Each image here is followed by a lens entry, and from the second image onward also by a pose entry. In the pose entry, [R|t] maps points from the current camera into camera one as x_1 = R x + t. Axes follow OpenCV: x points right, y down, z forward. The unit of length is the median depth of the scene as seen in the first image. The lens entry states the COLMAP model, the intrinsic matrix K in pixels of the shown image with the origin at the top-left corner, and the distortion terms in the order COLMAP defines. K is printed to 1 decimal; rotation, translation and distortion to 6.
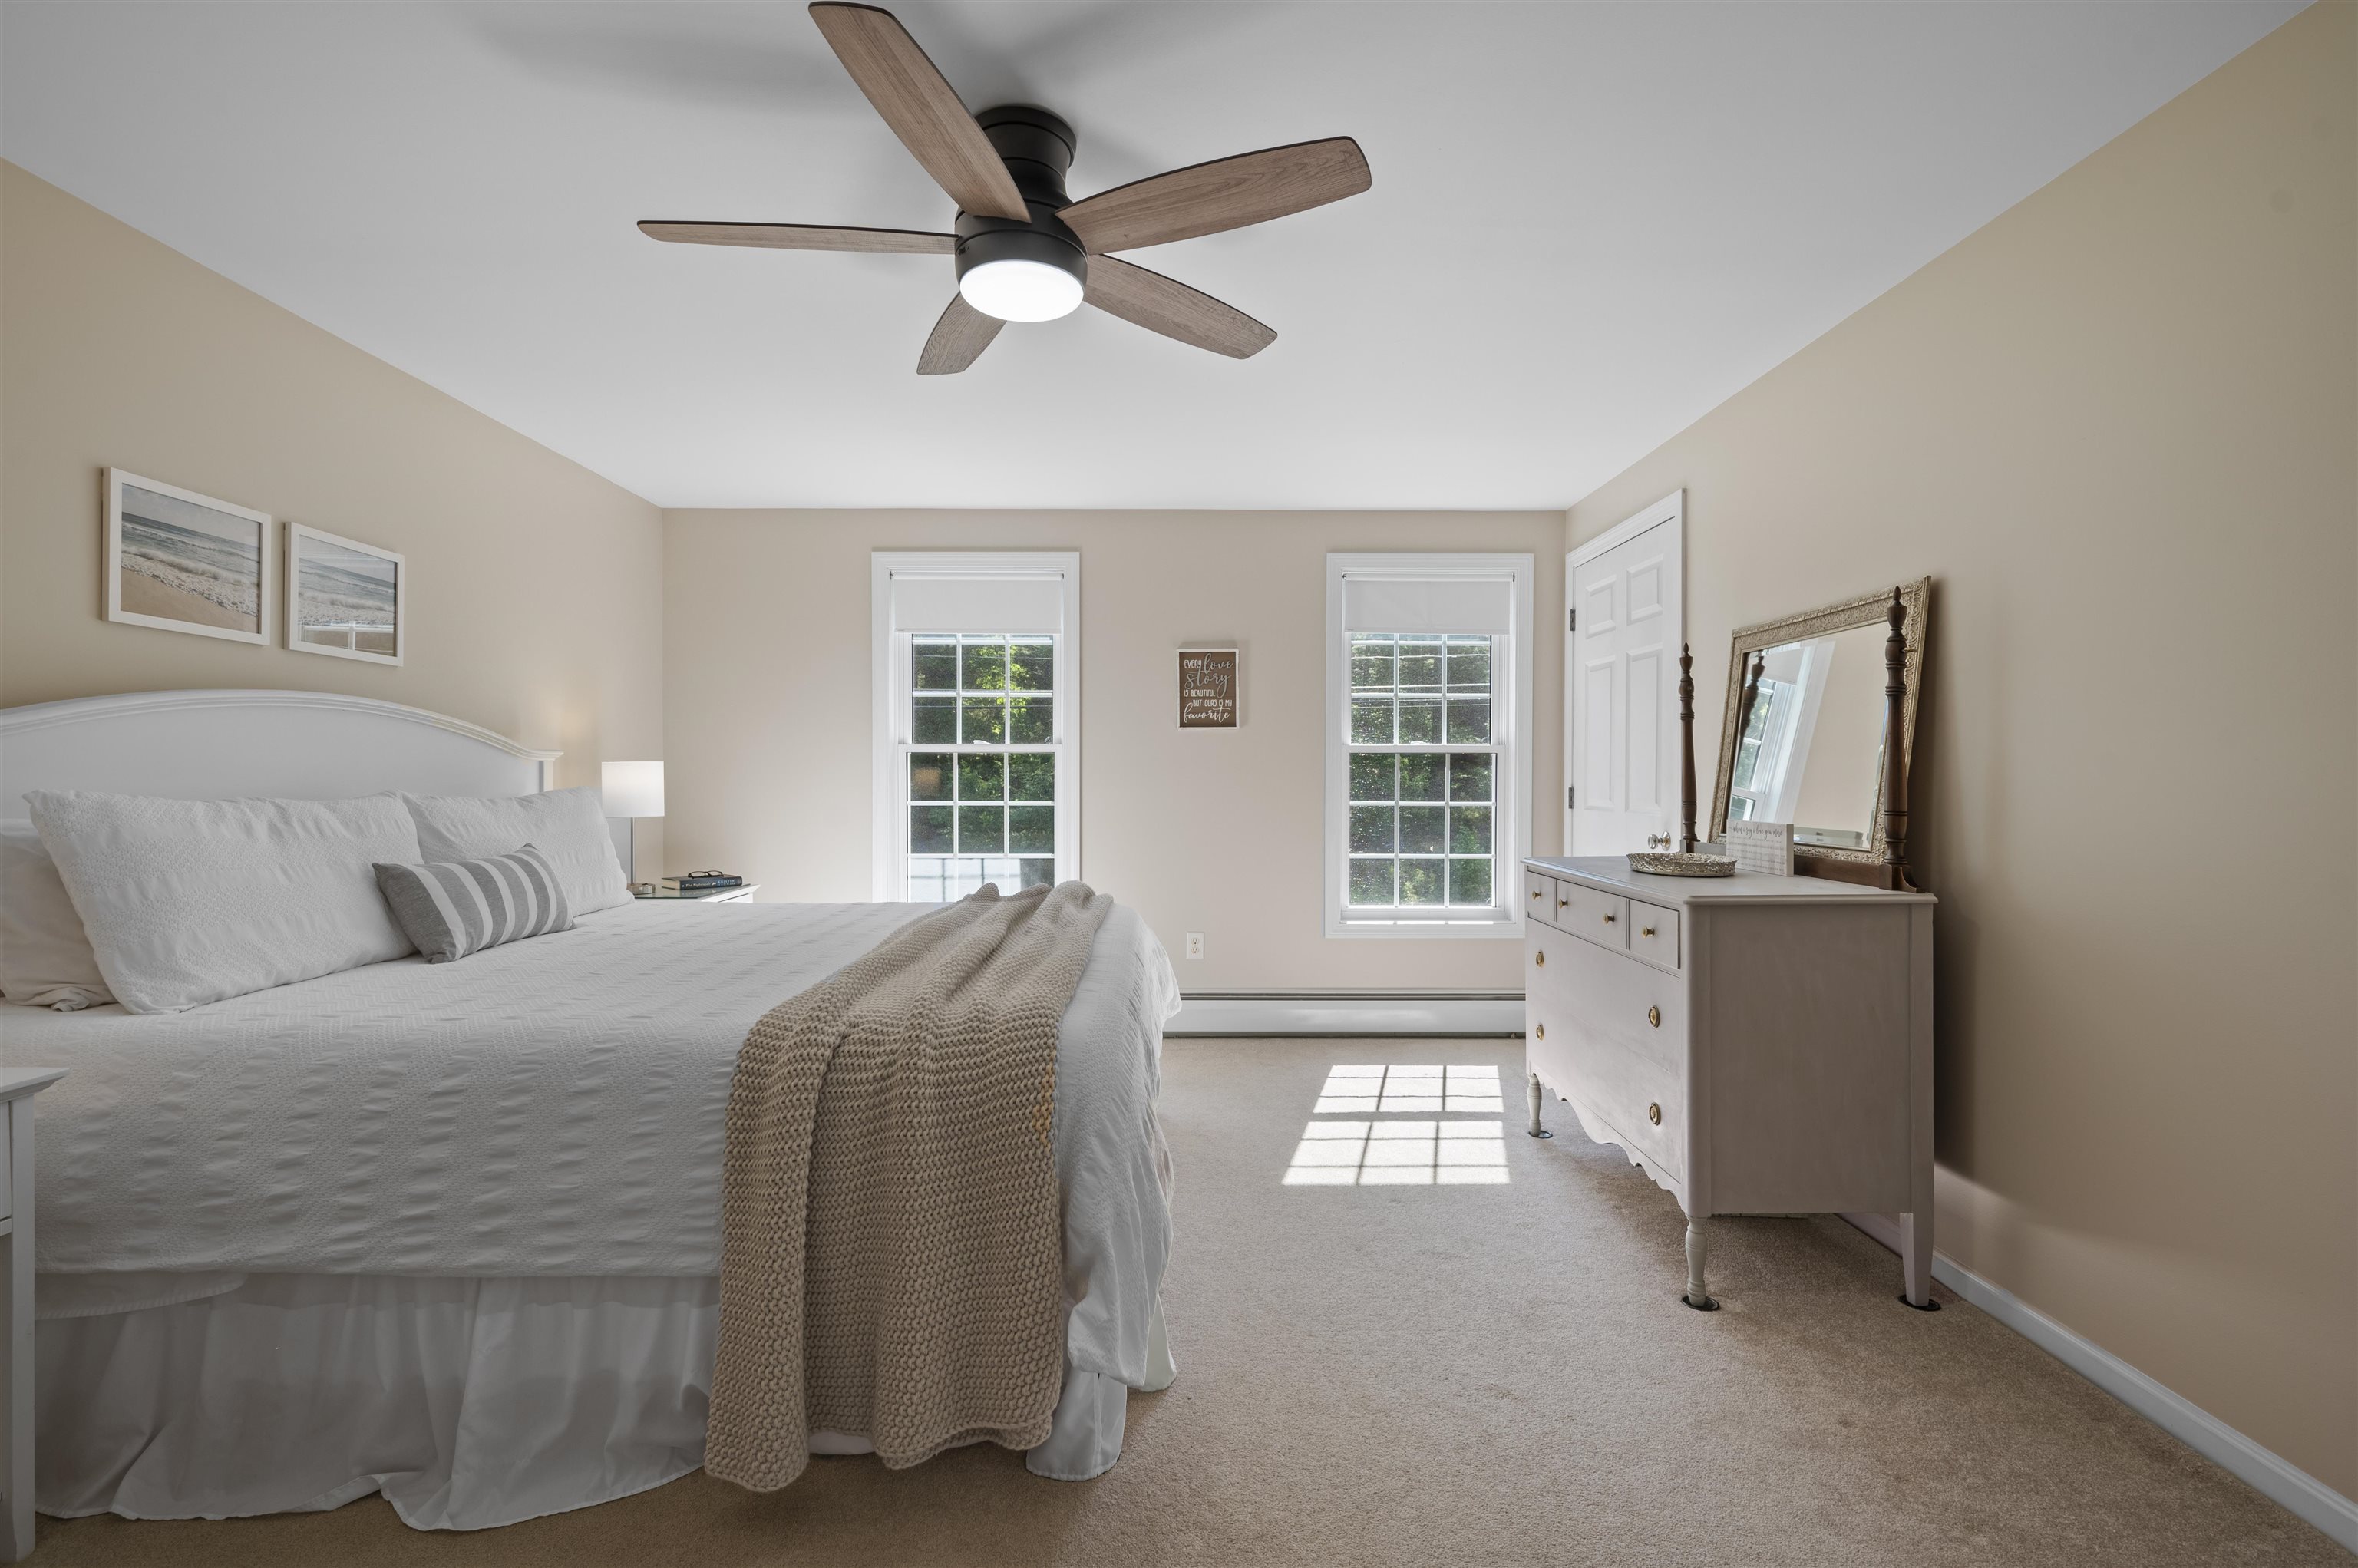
lens RADIAL K [[1066.7, 0, 1178.2], [0, 1066.7, 790.1], [0, 0, 1]] dist [-0.001556, -0.000941]
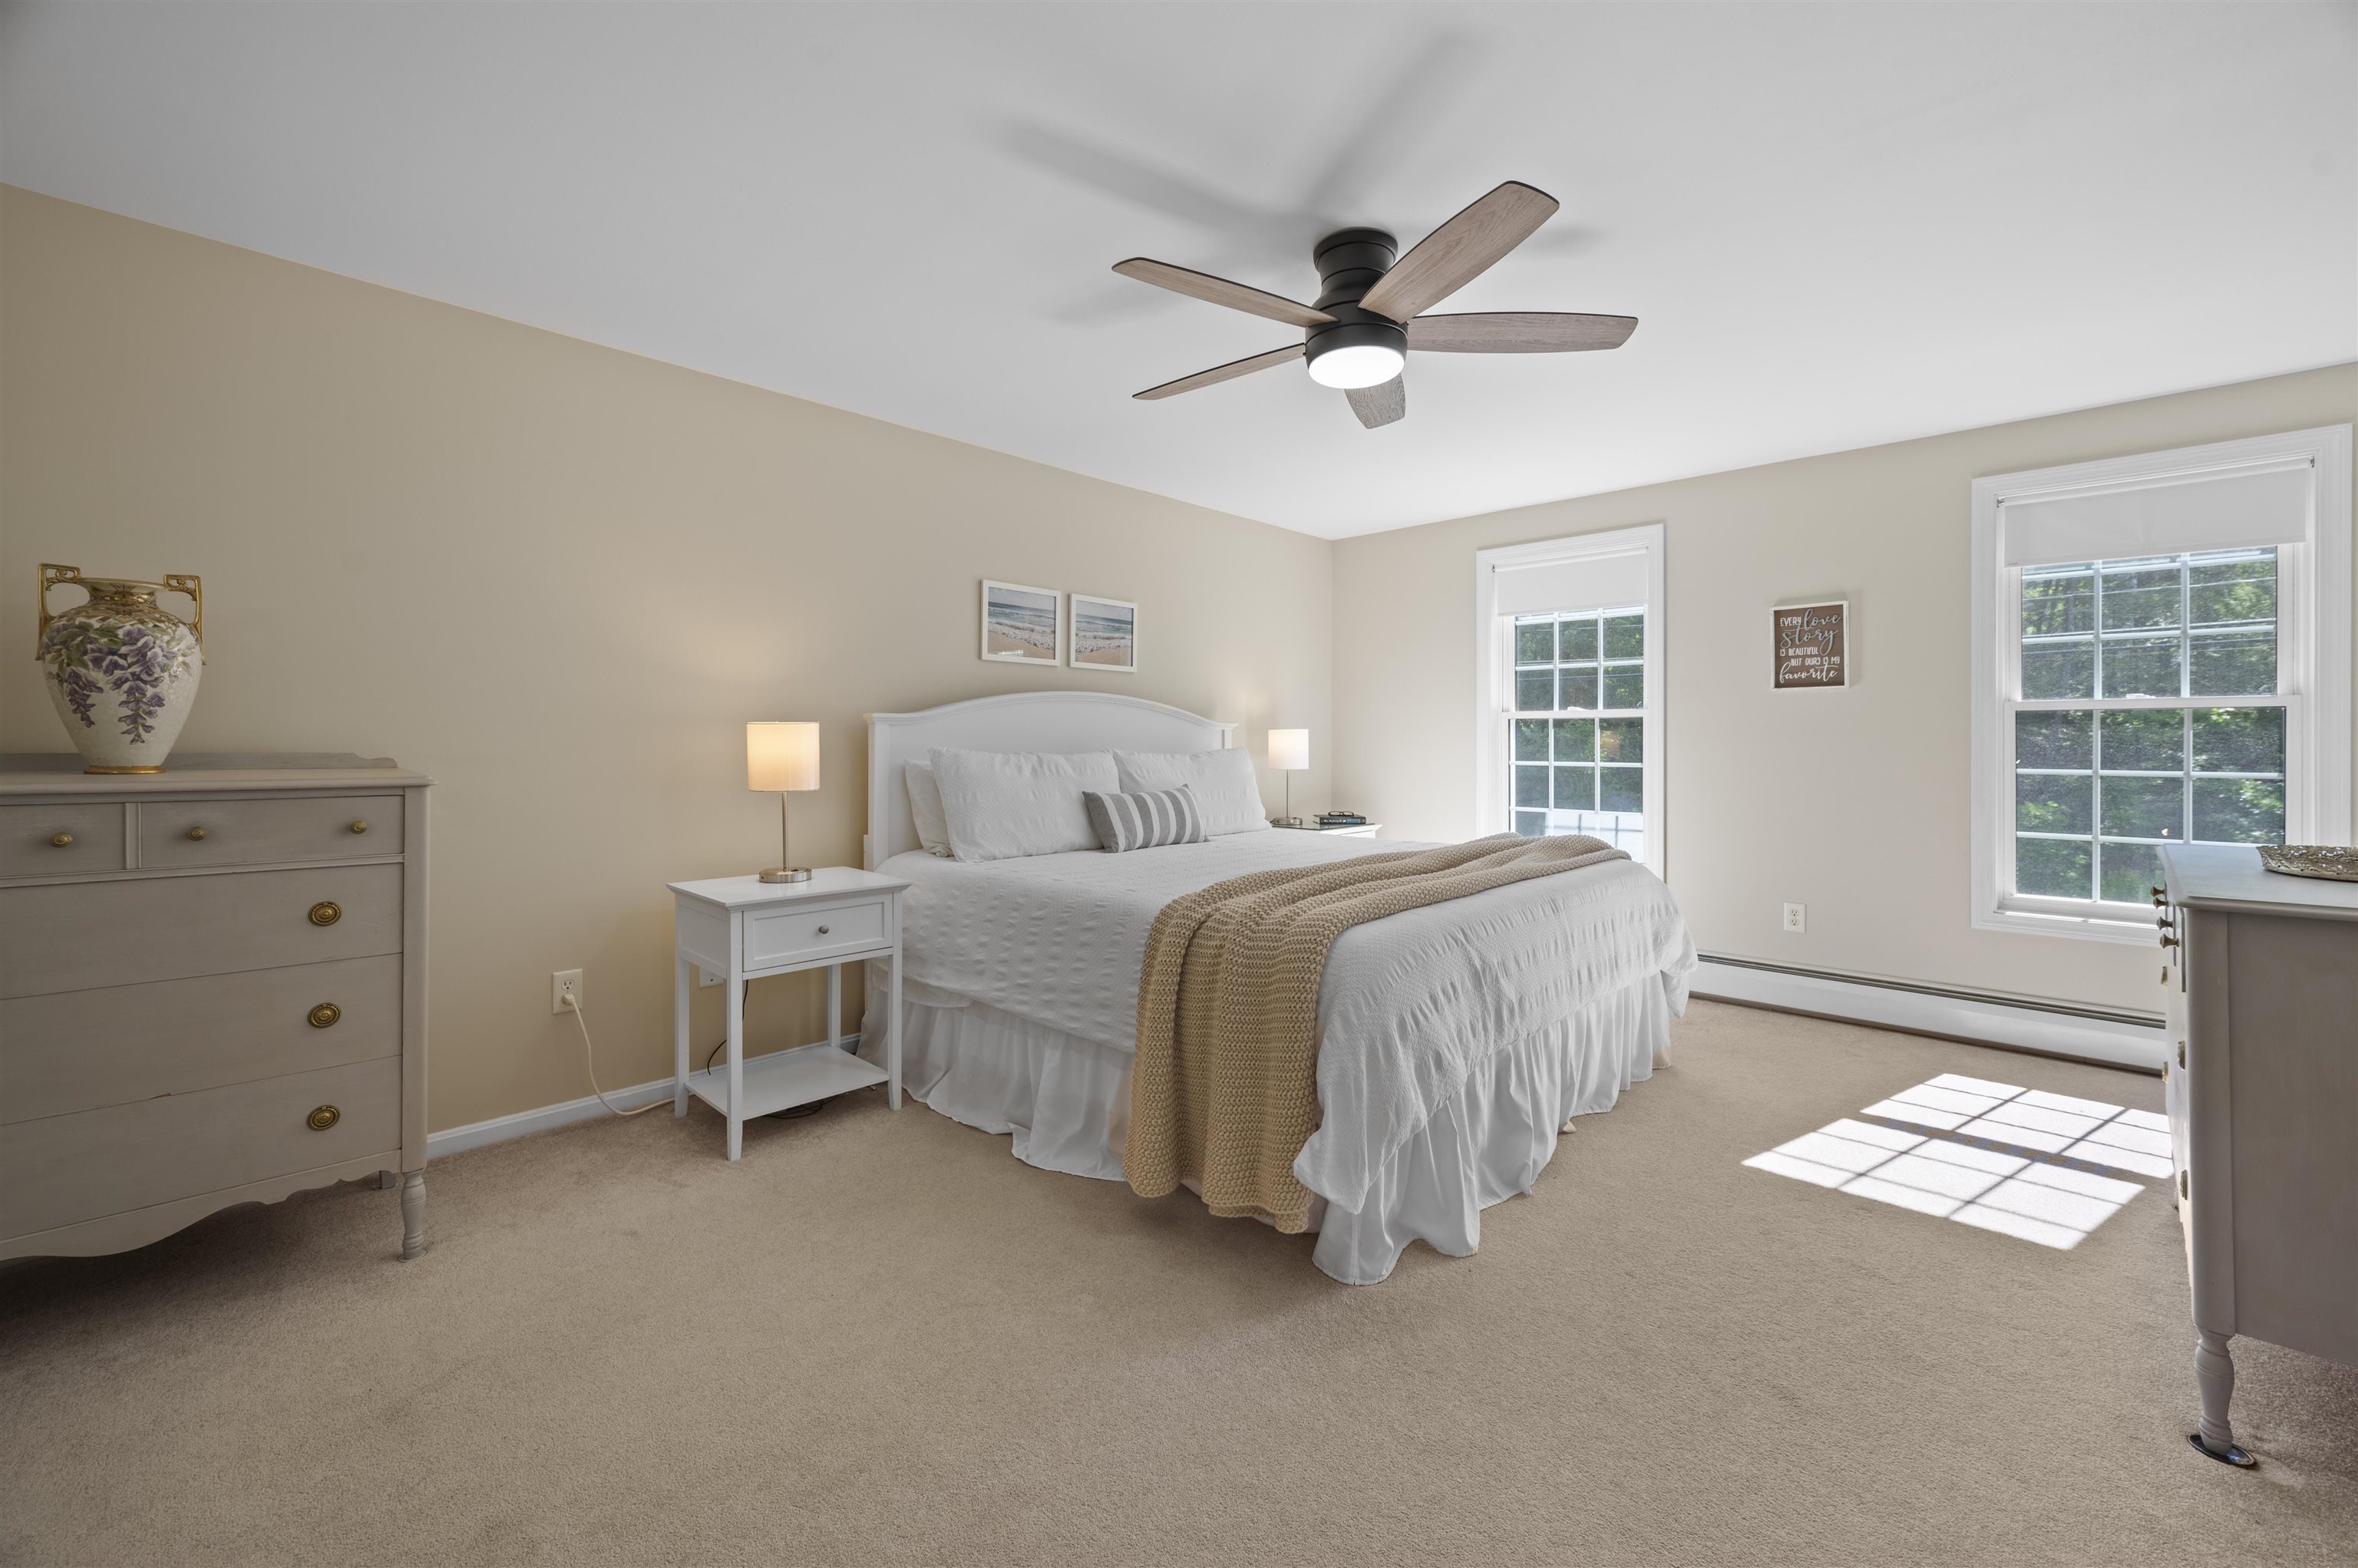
lens RADIAL K [[946.4, 0, 1174.3], [0, 946.4, 741.5], [0, 0, 1]] dist [0.001125, -0.000073]
pose [[0.717737, -0.000245, -0.696314, 0.324503], [-0.007304, 0.999942, -0.007880, -0.000009], [0.696276, 0.010741, 0.717694, 0.013424]]
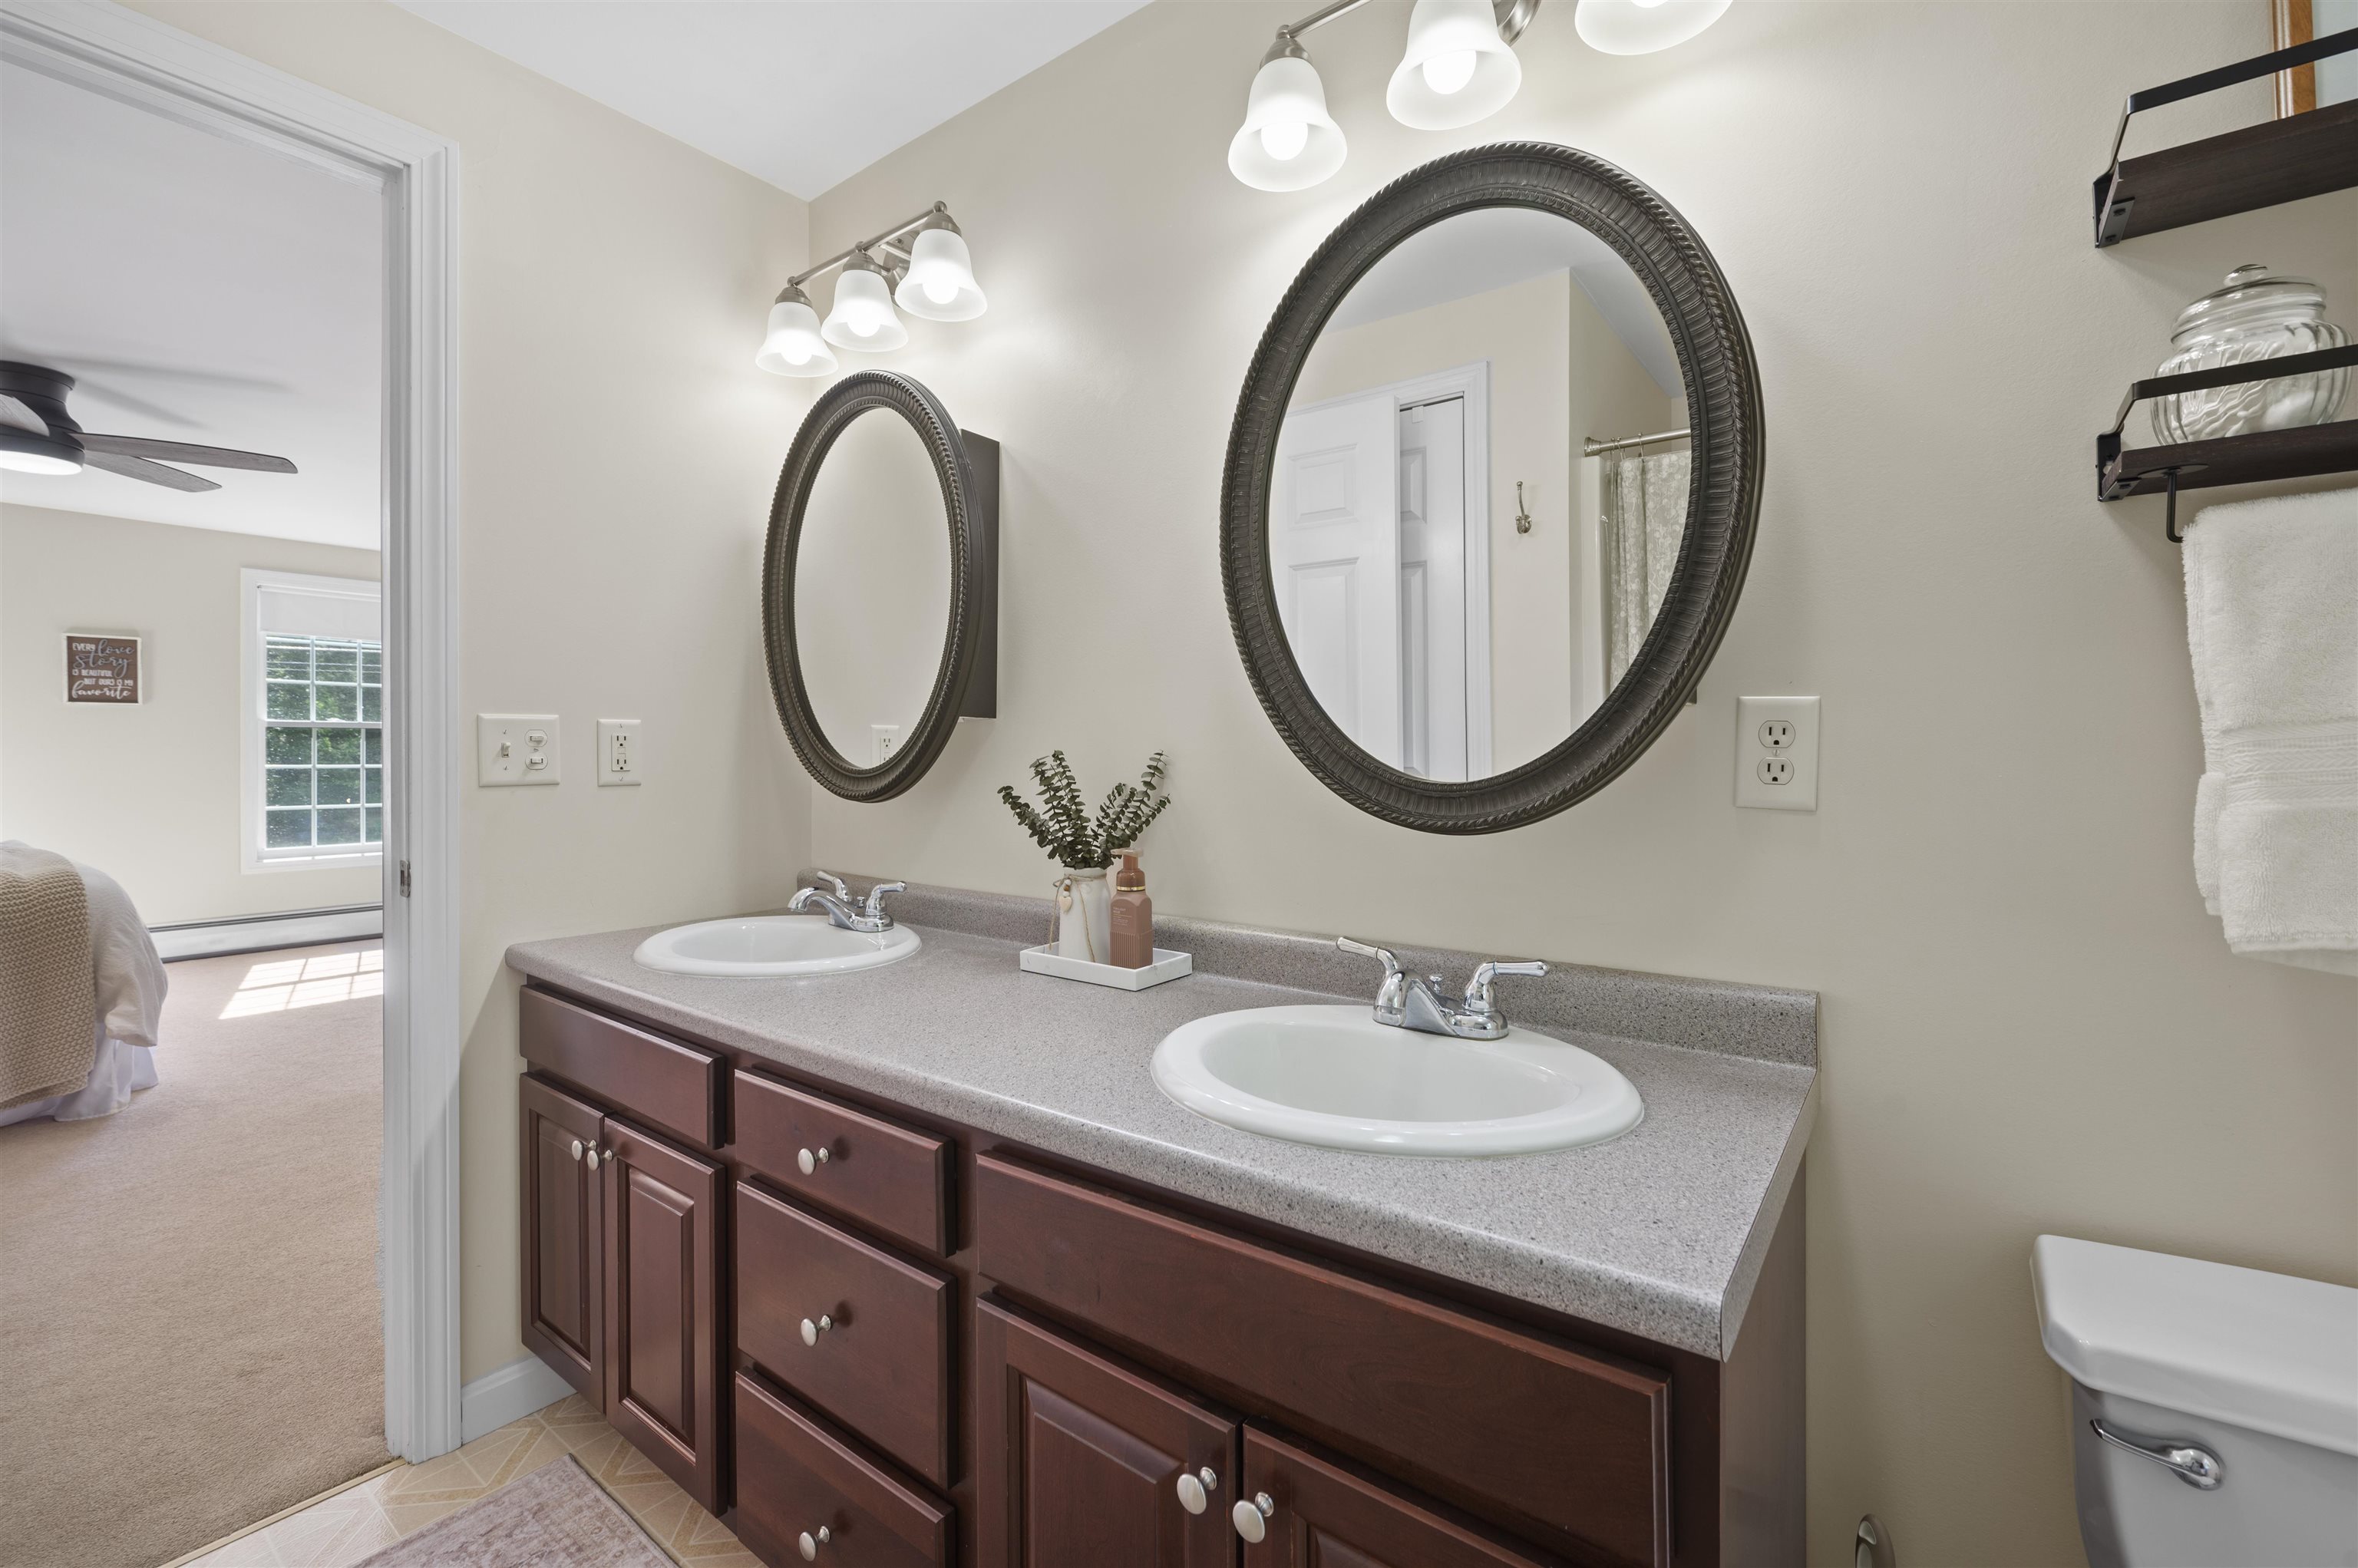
lens RADIAL K [[1007.5, 0, 1177.3], [0, 1007.5, 752.2], [0, 0, 1]] dist [0.000142, 0.000062]
pose [[0.612491, -0.003866, 0.790468, -0.192730], [0.008254, 0.999965, -0.001506, 0.009717], [-0.790435, 0.007447, 0.612501, -0.927542]]
